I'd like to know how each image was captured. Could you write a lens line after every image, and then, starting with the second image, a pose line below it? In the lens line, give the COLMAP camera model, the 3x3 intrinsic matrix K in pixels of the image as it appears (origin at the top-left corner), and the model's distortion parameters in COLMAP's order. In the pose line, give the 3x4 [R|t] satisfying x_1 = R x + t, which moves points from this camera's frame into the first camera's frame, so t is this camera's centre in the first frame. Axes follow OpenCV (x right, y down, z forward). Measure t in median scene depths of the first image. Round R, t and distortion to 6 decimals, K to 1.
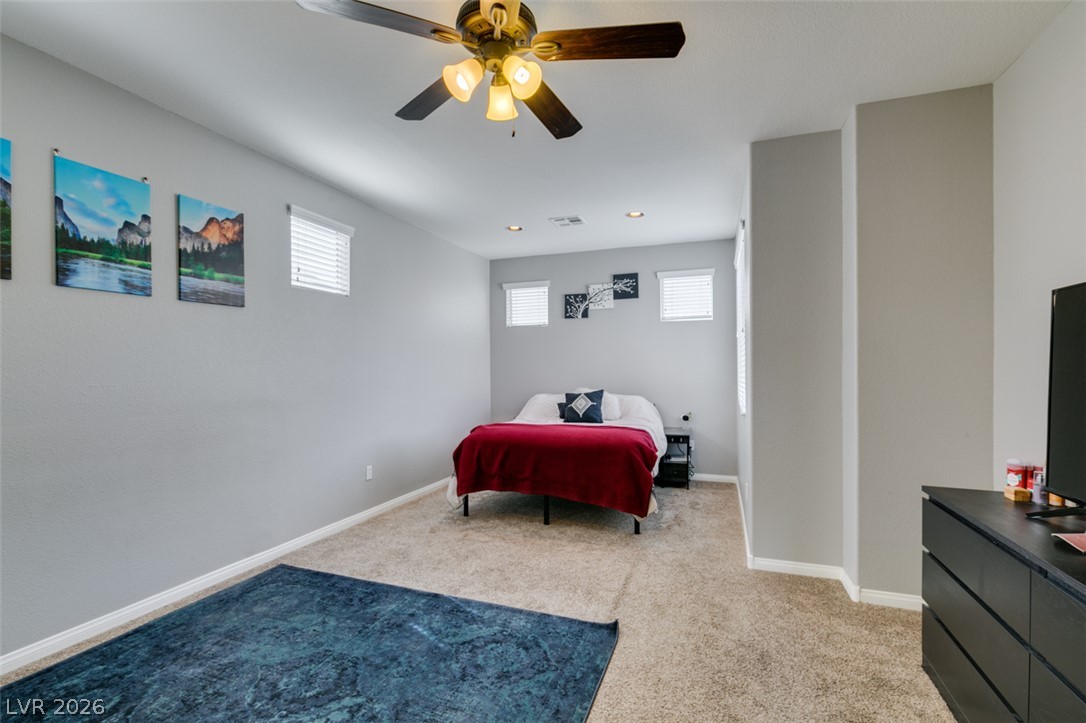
lens RADIAL K [[489.0, 0, 543.8], [0, 489.0, 364.9], [0, 0, 1]] dist [-0.001685, -0.001169]
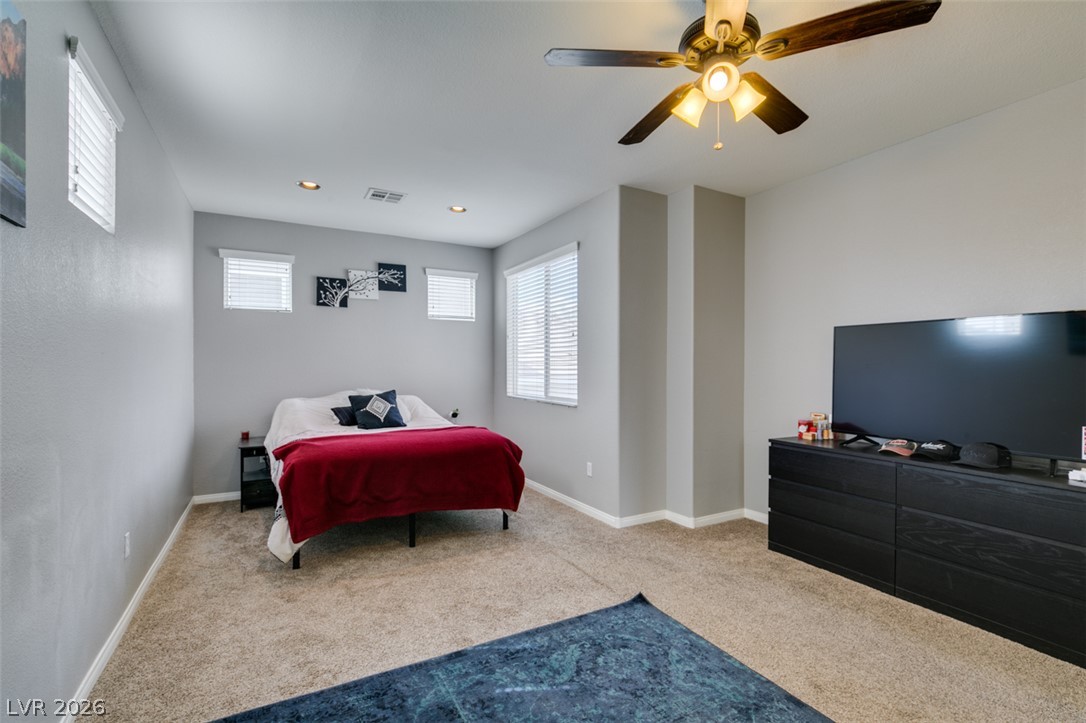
lens RADIAL K [[489.0, 0, 540.9], [0, 489.0, 364.2], [0, 0, 1]] dist [-0.001685, -0.001169]
pose [[0.651576, 0.007705, 0.758544, -0.497221], [-0.008395, 0.999960, -0.002946, 0.004437], [-0.758537, -0.004448, 0.651615, 0.263443]]
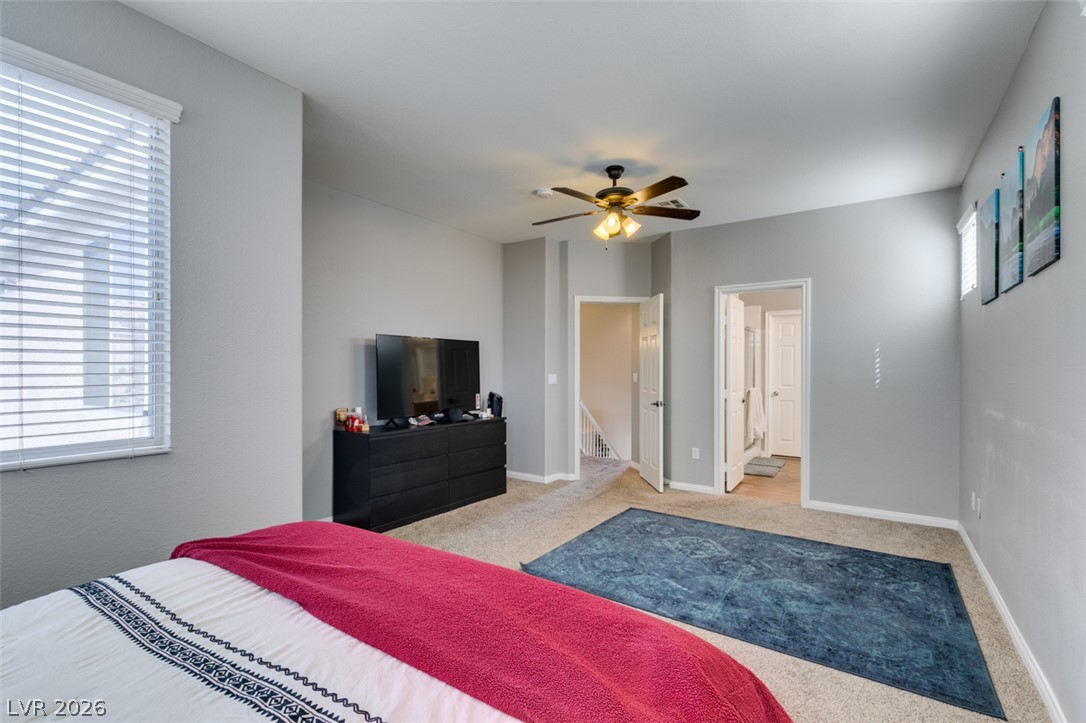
lens RADIAL K [[489.0, 0, 537.1], [0, 489.0, 367.0], [0, 0, 1]] dist [-0.001685, -0.001169]
pose [[-0.968205, 0.004102, 0.250124, -0.127095], [0.003942, 0.999992, -0.001139, 0.002609], [-0.250127, -0.000117, -0.968213, 1.319692]]
